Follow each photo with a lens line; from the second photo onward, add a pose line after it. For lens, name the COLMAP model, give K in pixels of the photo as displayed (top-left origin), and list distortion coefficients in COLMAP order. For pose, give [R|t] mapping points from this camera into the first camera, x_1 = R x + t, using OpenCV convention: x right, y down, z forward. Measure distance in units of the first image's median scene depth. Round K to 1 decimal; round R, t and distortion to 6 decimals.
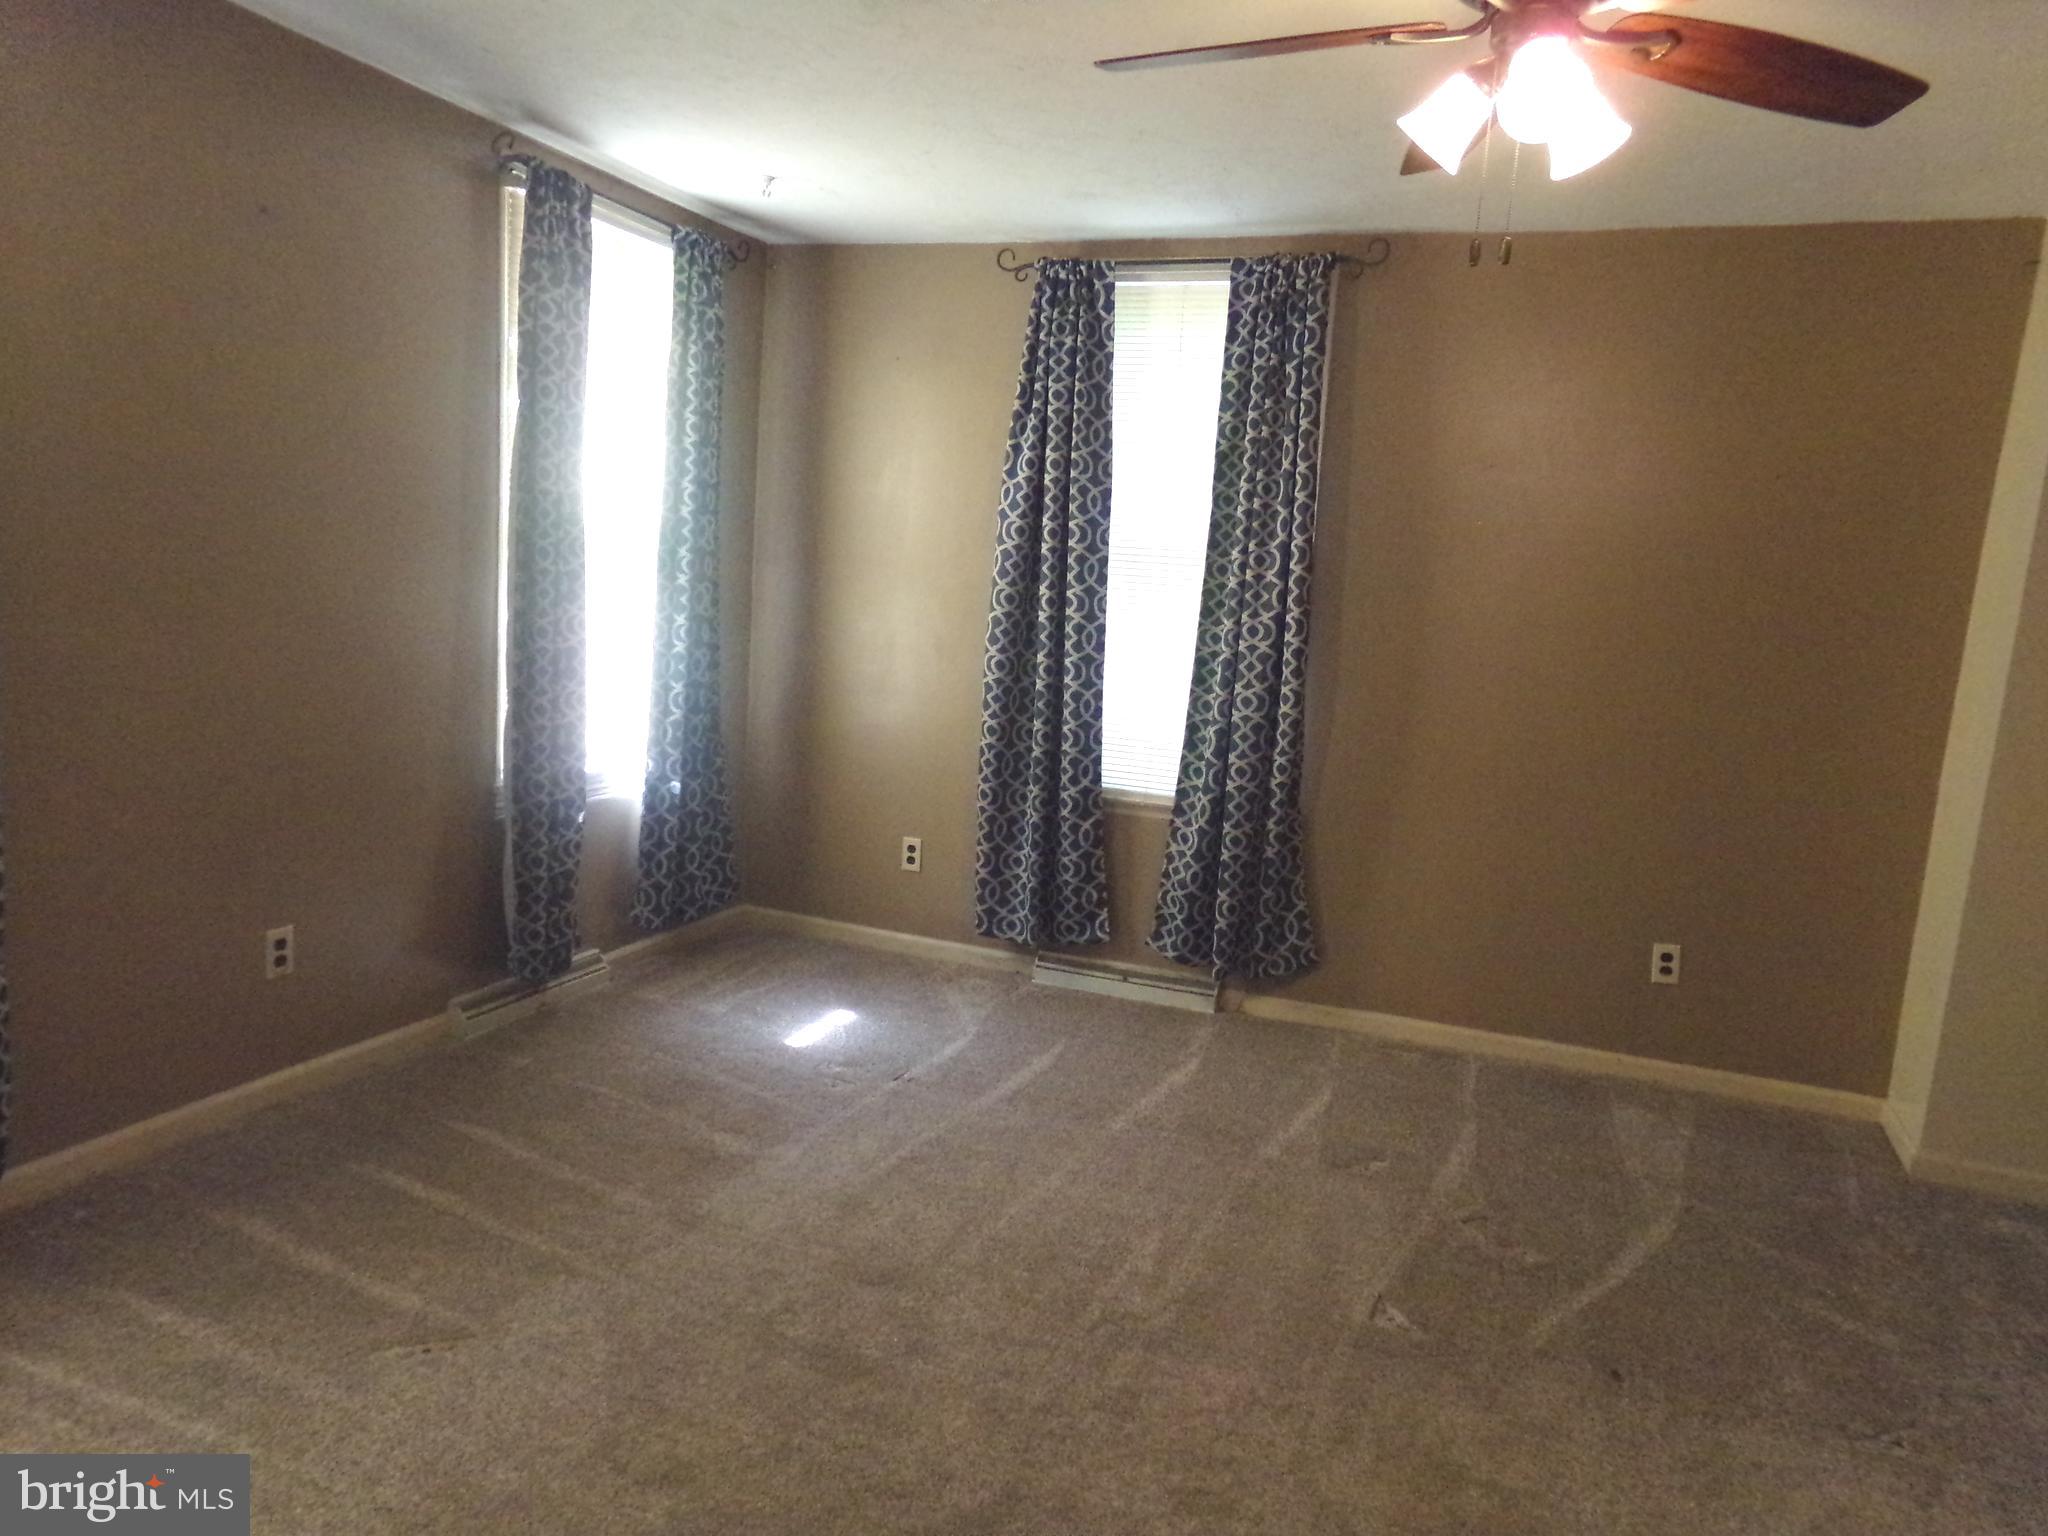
lens RADIAL K [[1415.4, 0, 1029.5], [0, 1415.4, 754.6], [0, 0, 1]] dist [-0.059764, 0.103768]
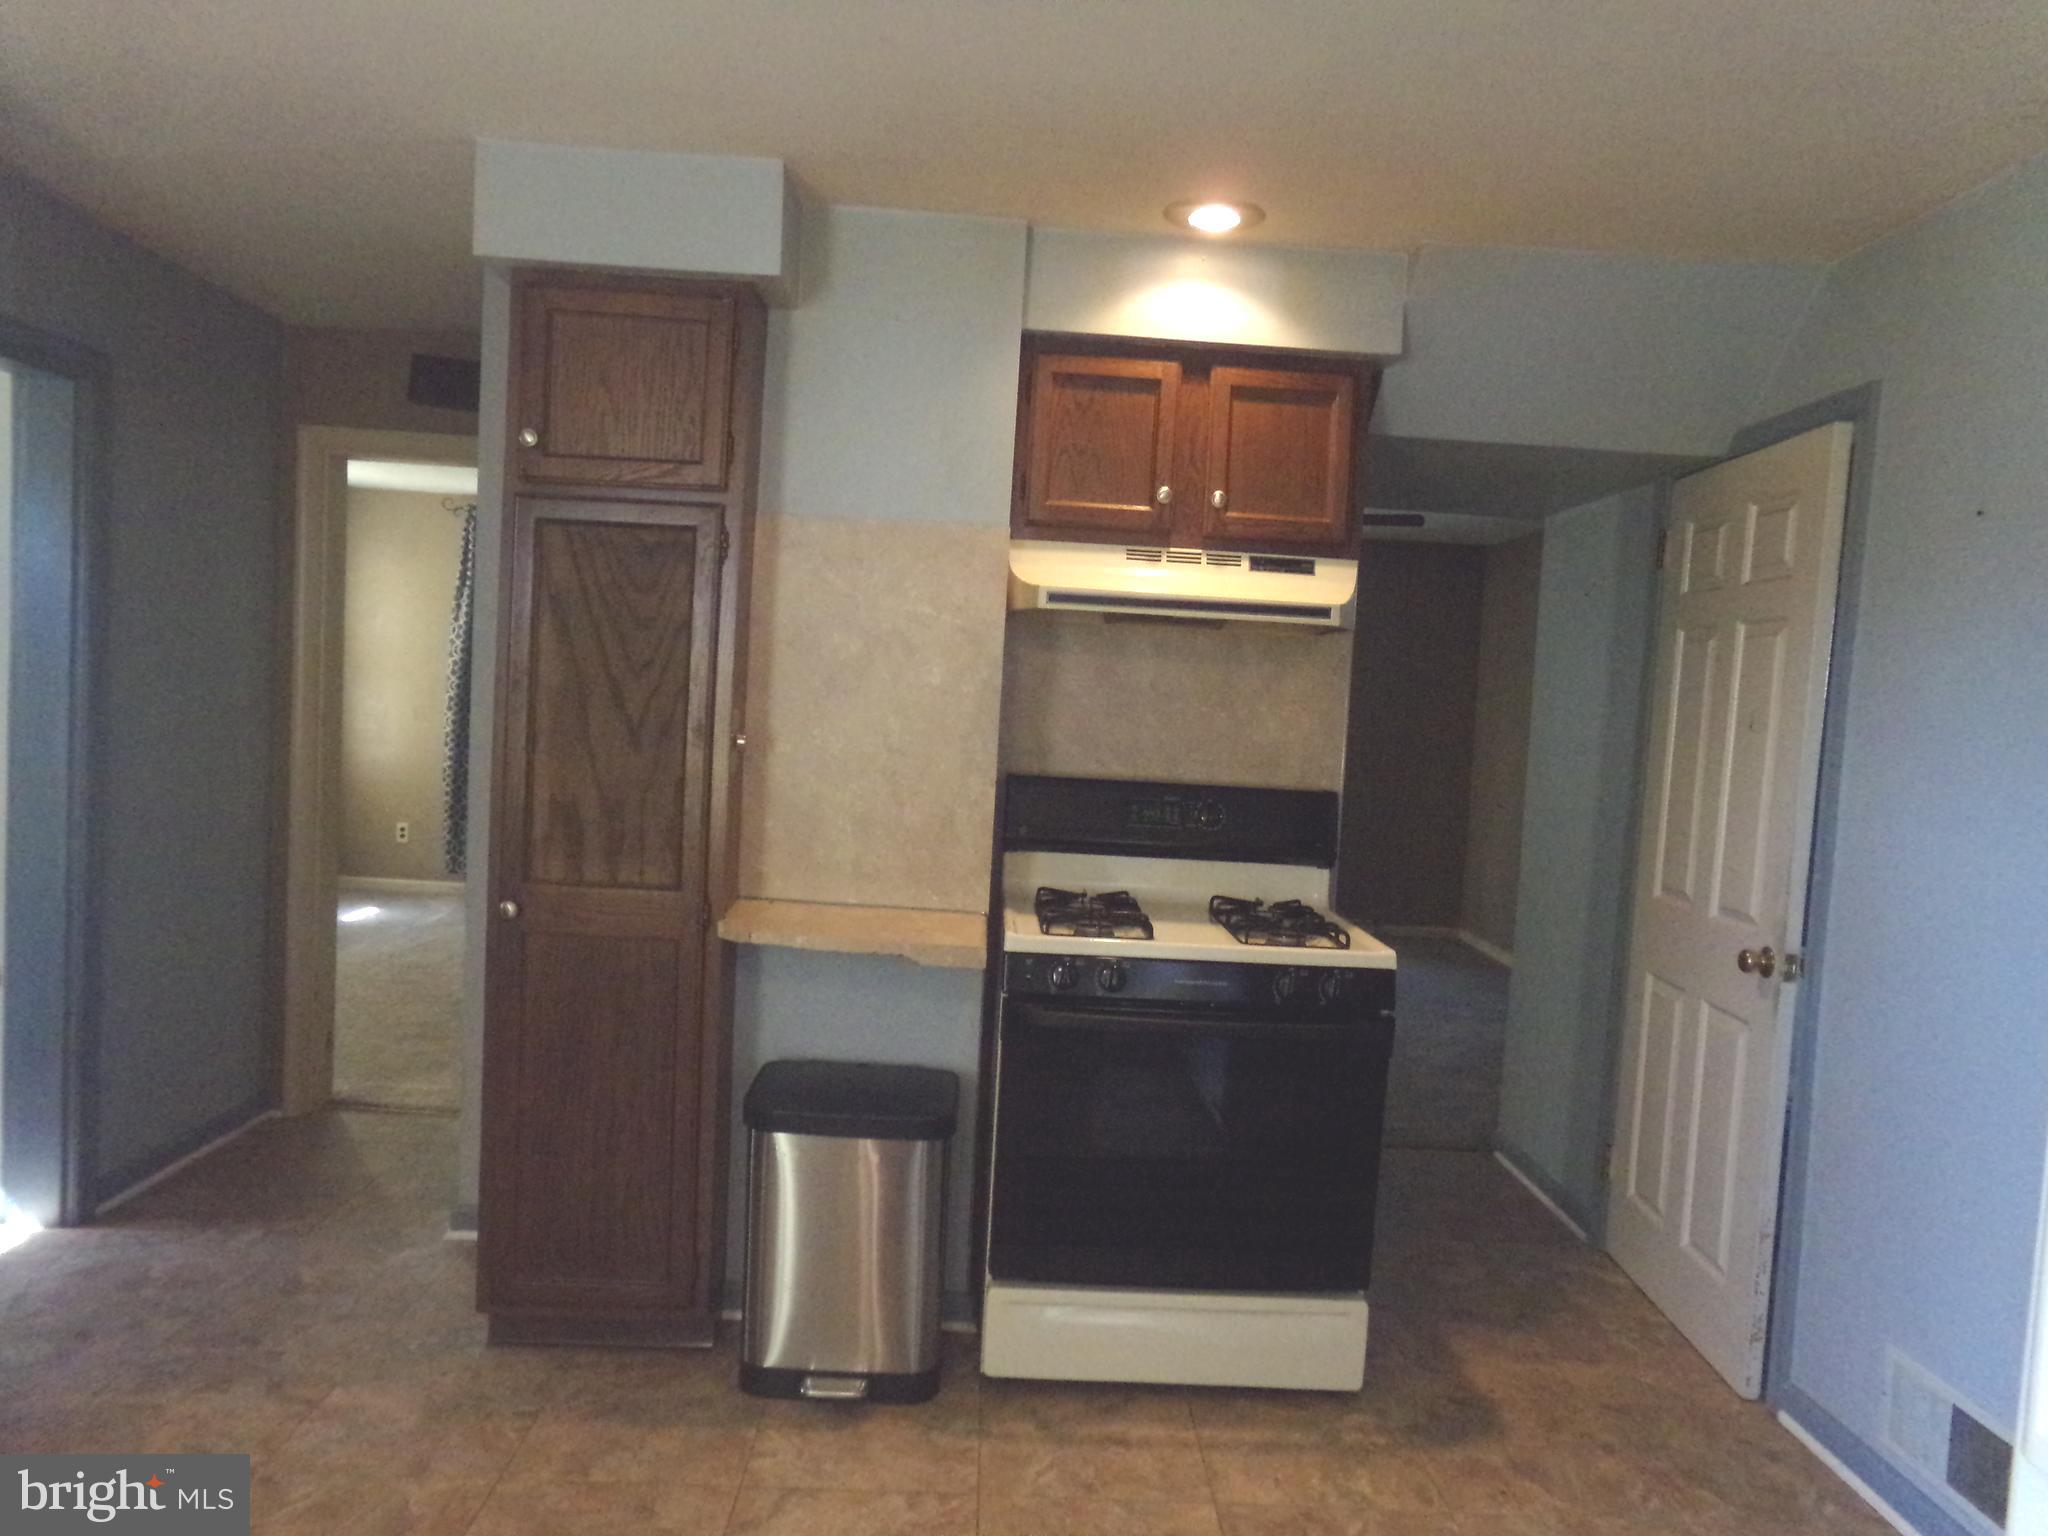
lens RADIAL K [[1415.4, 0, 1030.2], [0, 1415.4, 767.0], [0, 0, 1]] dist [-0.059764, 0.103768]
pose [[0.927958, -0.041832, 0.370331, -0.004308], [0.058324, 0.997737, -0.033441, 0.103418], [-0.368094, 0.052631, 0.928298, -1.001981]]
